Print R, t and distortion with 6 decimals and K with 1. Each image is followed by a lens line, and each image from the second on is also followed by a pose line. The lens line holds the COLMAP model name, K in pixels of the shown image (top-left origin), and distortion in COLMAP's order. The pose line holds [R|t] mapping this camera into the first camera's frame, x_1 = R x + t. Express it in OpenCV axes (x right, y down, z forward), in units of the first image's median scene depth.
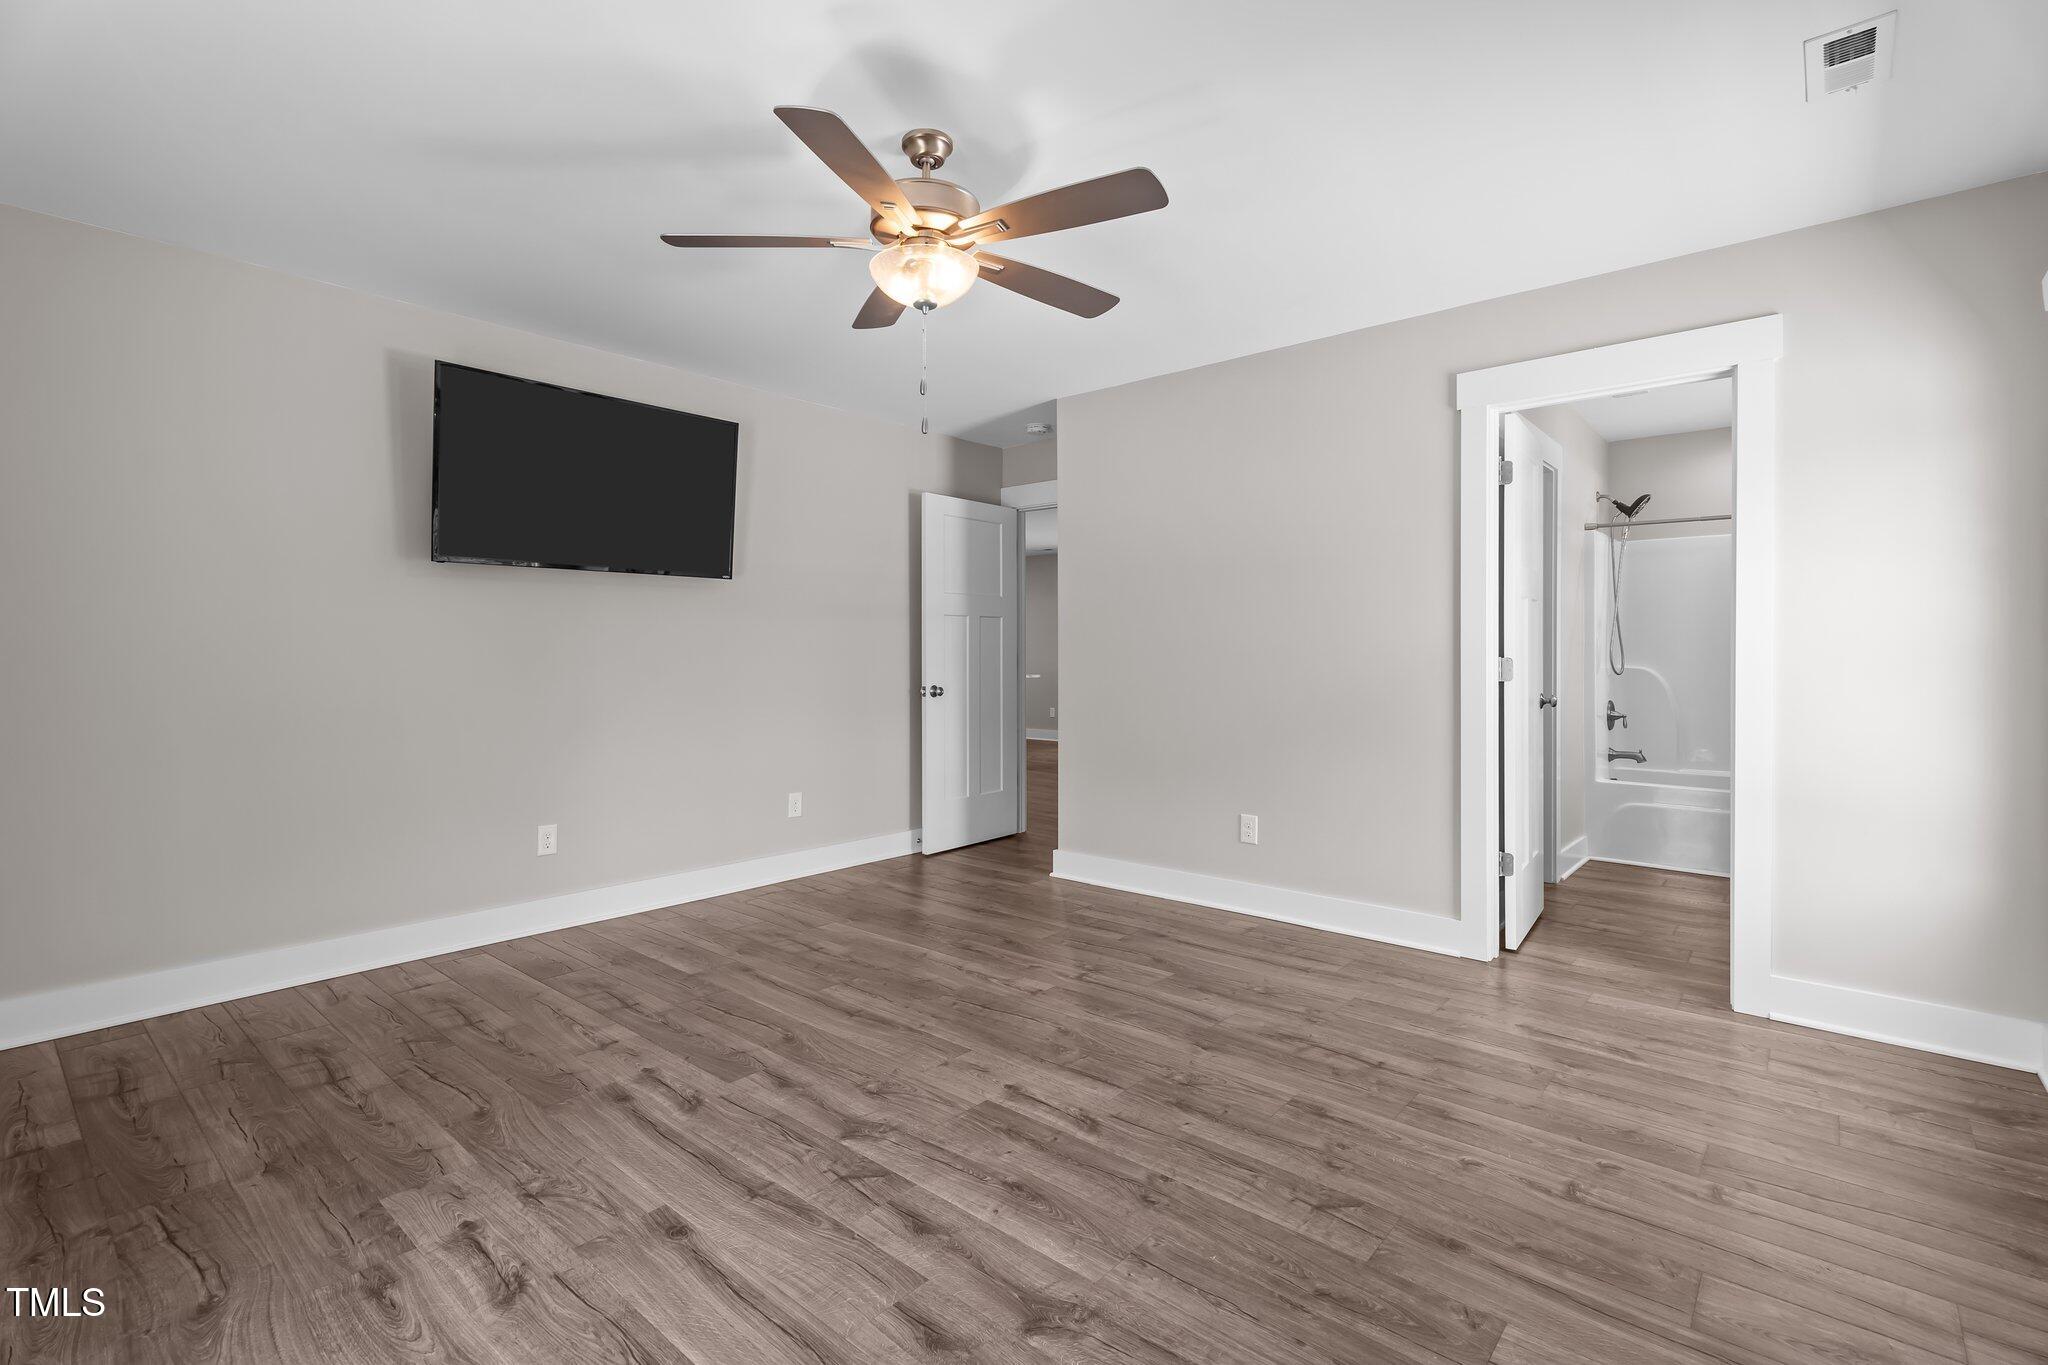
lens RADIAL K [[920.2, 0, 1029.7], [0, 920.2, 674.2], [0, 0, 1]] dist [0.000806, 0.000166]
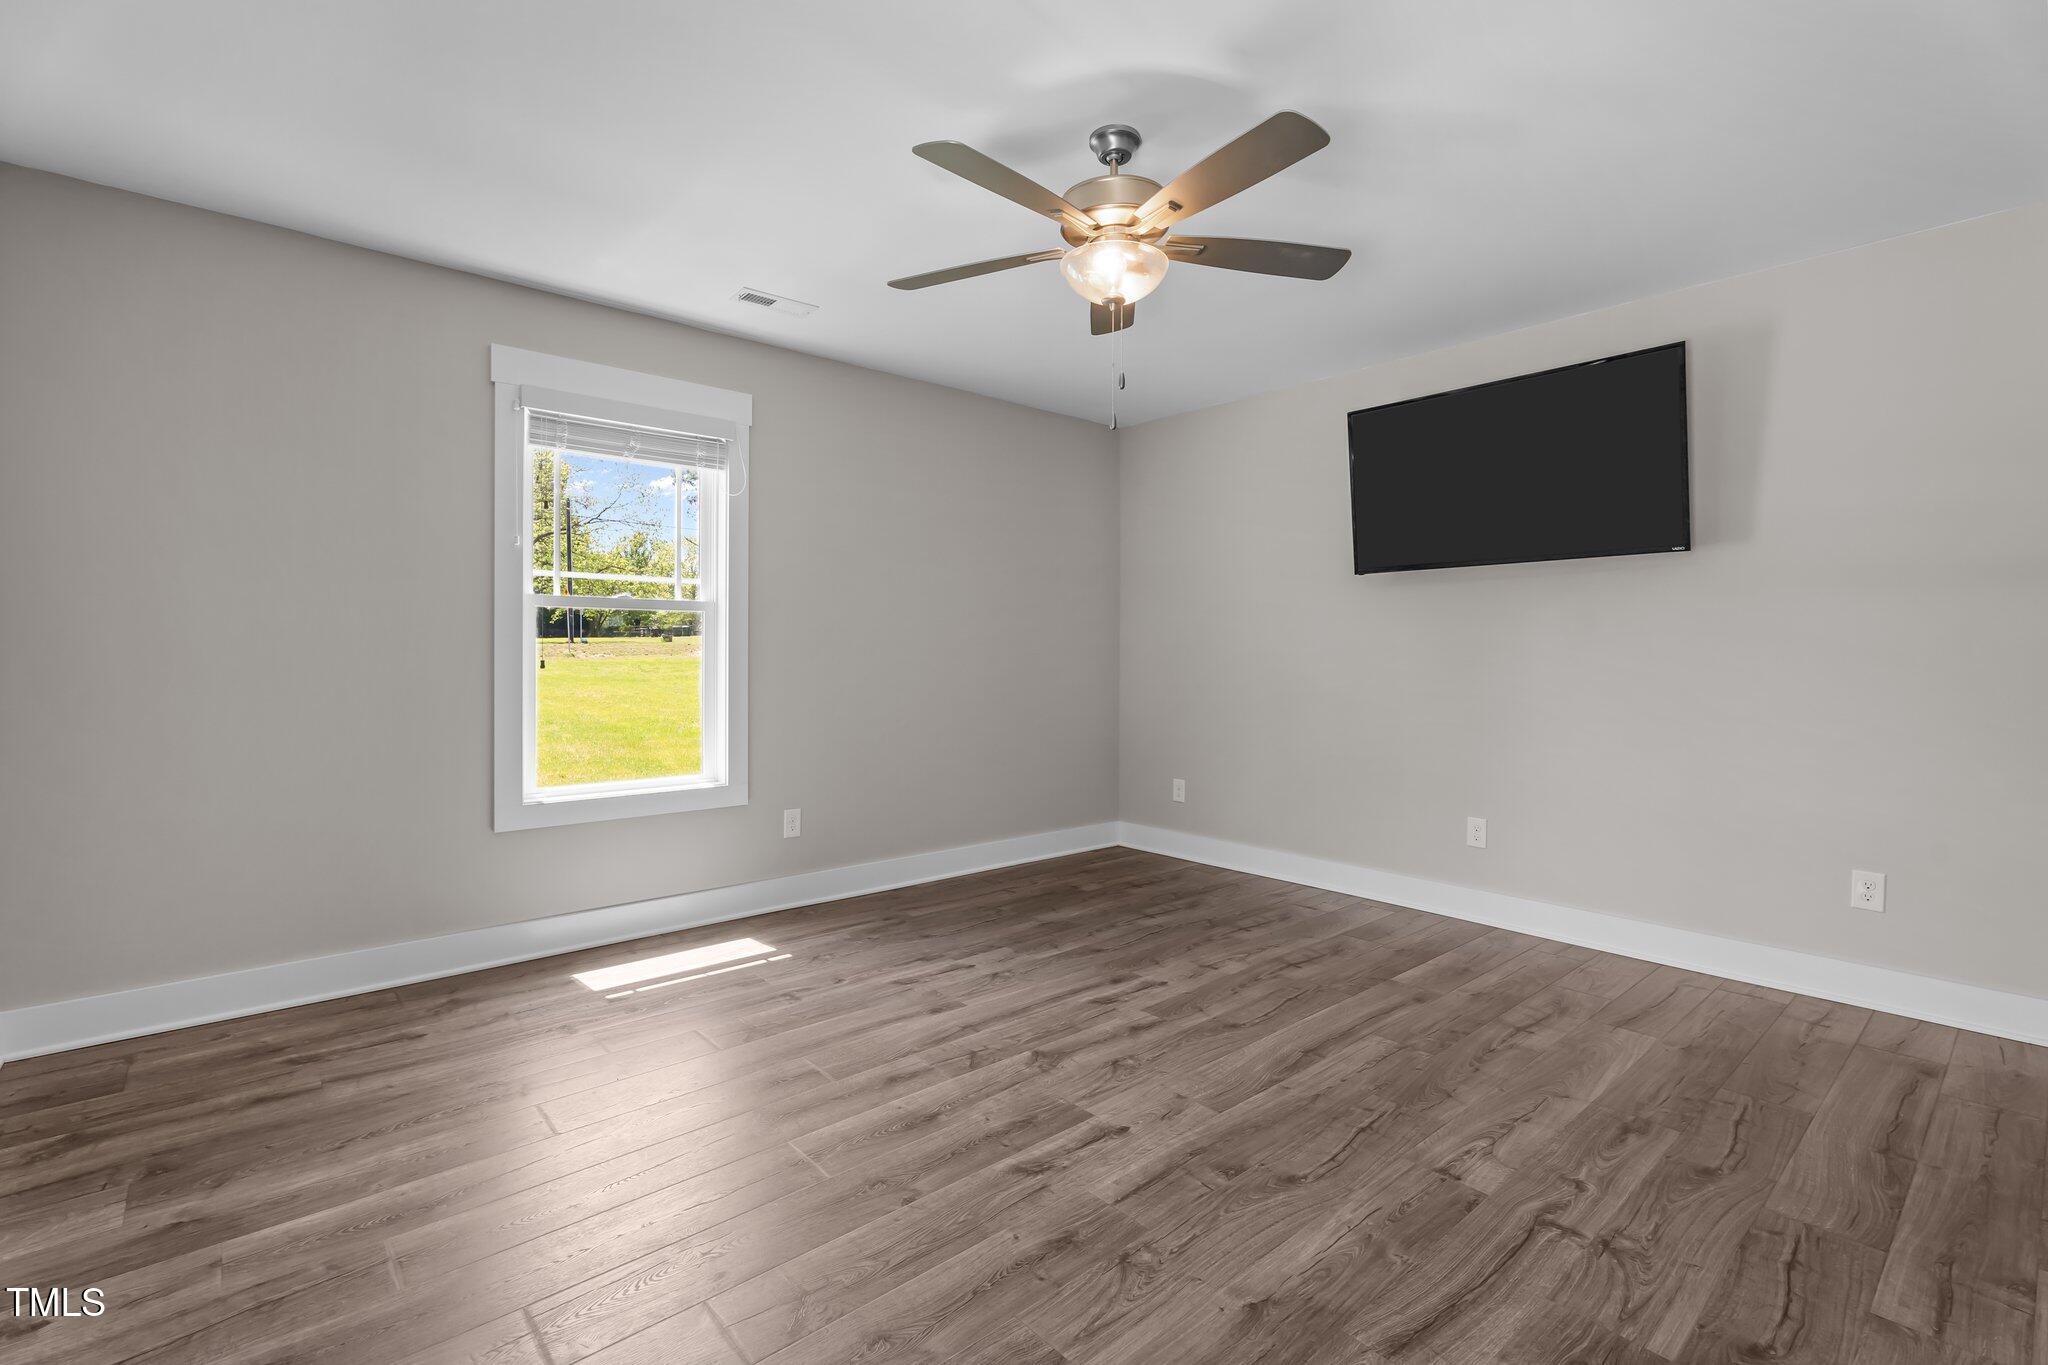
lens RADIAL K [[920.2, 0, 1029.7], [0, 920.2, 674.2], [0, 0, 1]] dist [0.000806, 0.000166]
pose [[-0.131757, 0.023325, -0.991008, 0.867767], [-0.022525, 0.999395, 0.026517, -0.017633], [0.991026, 0.025816, -0.131151, 1.011646]]
